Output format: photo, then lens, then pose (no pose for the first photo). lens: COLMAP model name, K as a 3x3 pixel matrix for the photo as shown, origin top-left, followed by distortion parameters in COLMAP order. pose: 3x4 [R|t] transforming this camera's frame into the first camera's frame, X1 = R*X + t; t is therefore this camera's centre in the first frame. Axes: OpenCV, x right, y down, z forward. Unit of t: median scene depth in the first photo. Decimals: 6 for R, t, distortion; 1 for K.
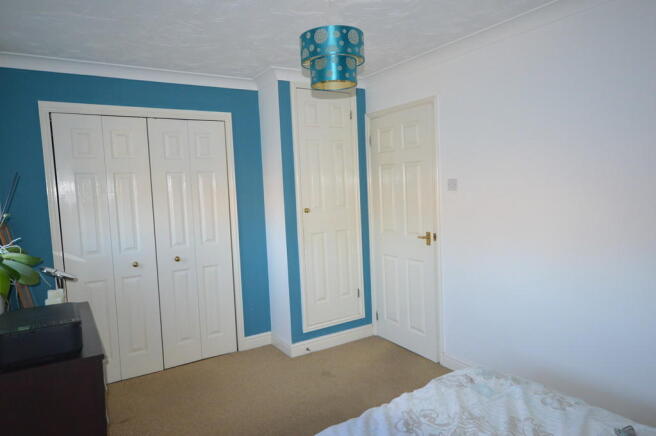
lens RADIAL K [[433.7, 0, 332.5], [0, 433.7, 218.6], [0, 0, 1]] dist [-0.002234, -0.001736]
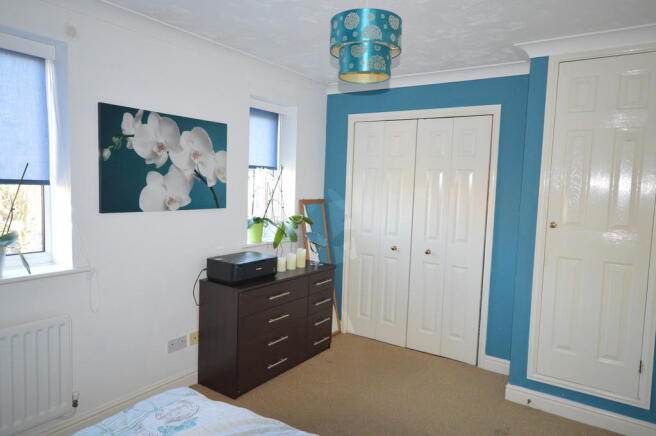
lens RADIAL K [[433.7, 0, 332.5], [0, 433.7, 218.6], [0, 0, 1]] dist [-0.002234, -0.001736]
pose [[0.379821, 0.121821, -0.917004, 0.510844], [-0.128066, 0.988670, 0.078297, -0.038283], [0.916152, 0.087698, 0.391119, 0.368896]]
